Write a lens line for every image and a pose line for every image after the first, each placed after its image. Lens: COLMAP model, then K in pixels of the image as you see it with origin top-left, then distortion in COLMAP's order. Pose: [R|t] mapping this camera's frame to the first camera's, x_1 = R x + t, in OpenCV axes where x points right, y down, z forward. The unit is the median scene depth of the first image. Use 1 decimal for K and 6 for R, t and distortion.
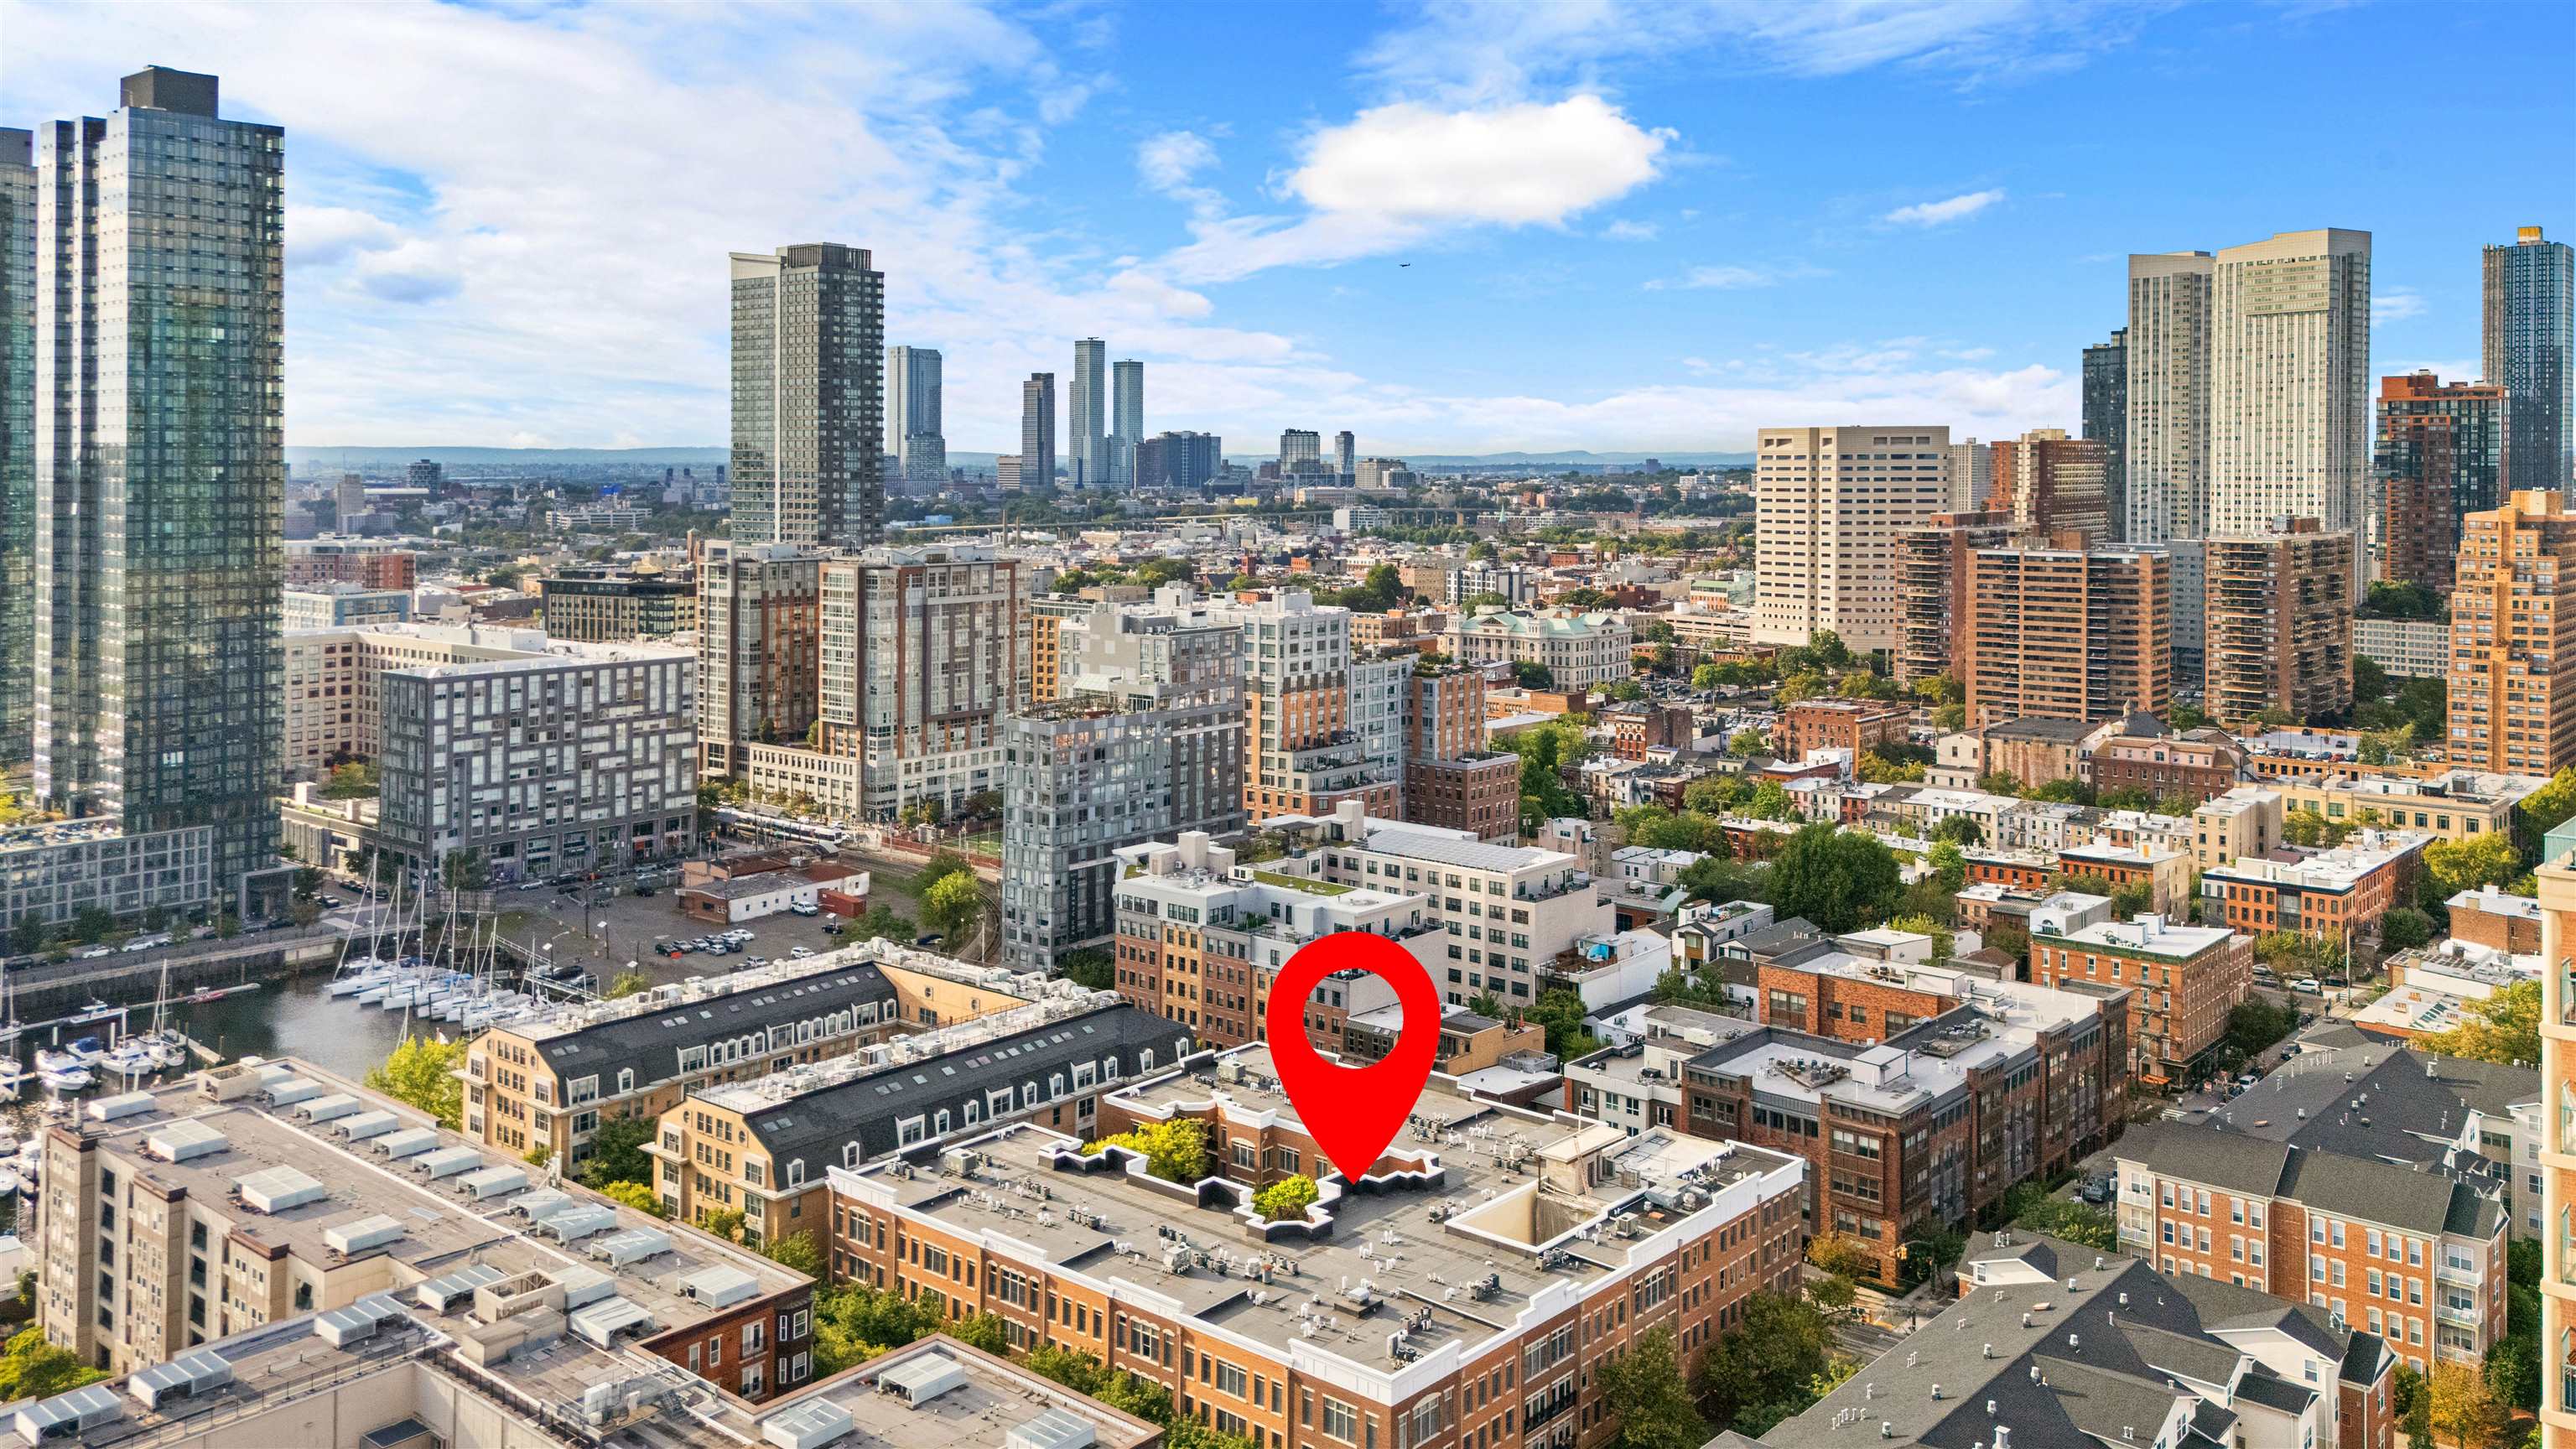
lens RADIAL K [[1961.8, 0, 1209.9], [0, 1961.8, 721.0], [0, 0, 1]] dist [0.092154, -0.077317]
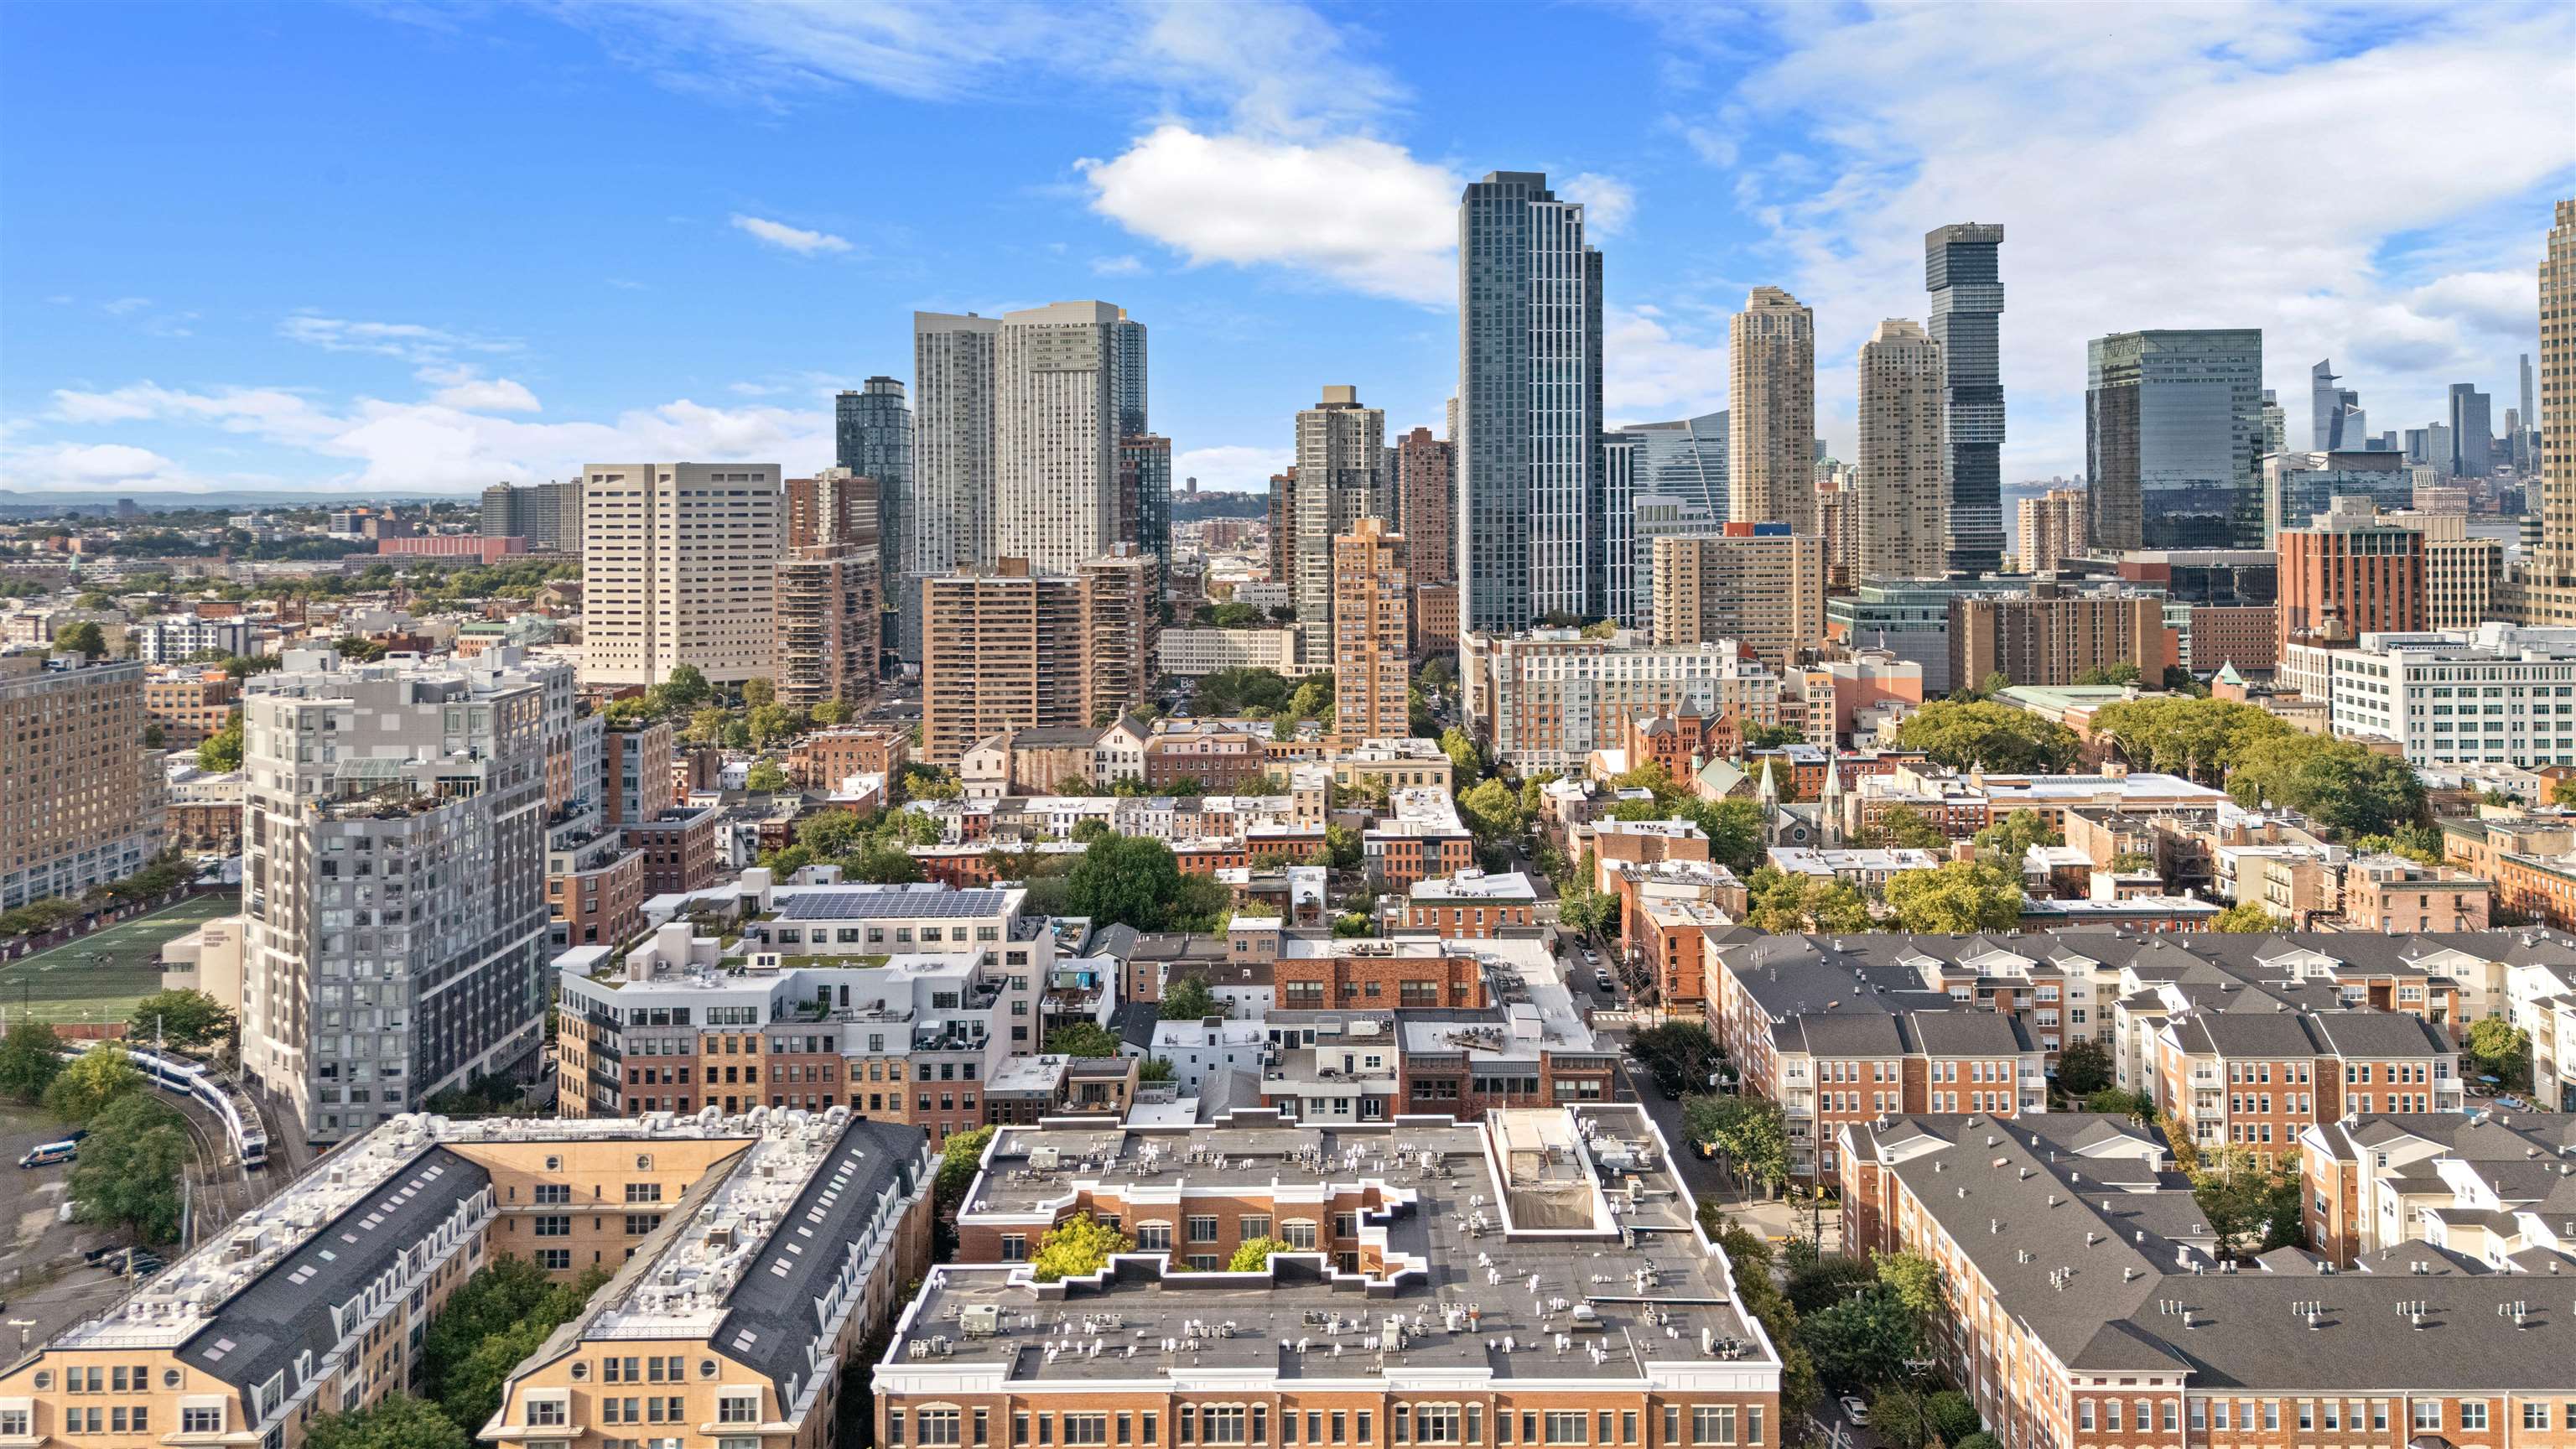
lens RADIAL K [[1961.8, 0, 1209.9], [0, 1961.8, 721.0], [0, 0, 1]] dist [0.092154, -0.077317]
pose [[0.756498, -0.081527, 0.648894, -0.206034], [0.094260, 0.995432, 0.015175, -0.012063], [-0.647167, 0.049685, 0.760727, 0.101998]]
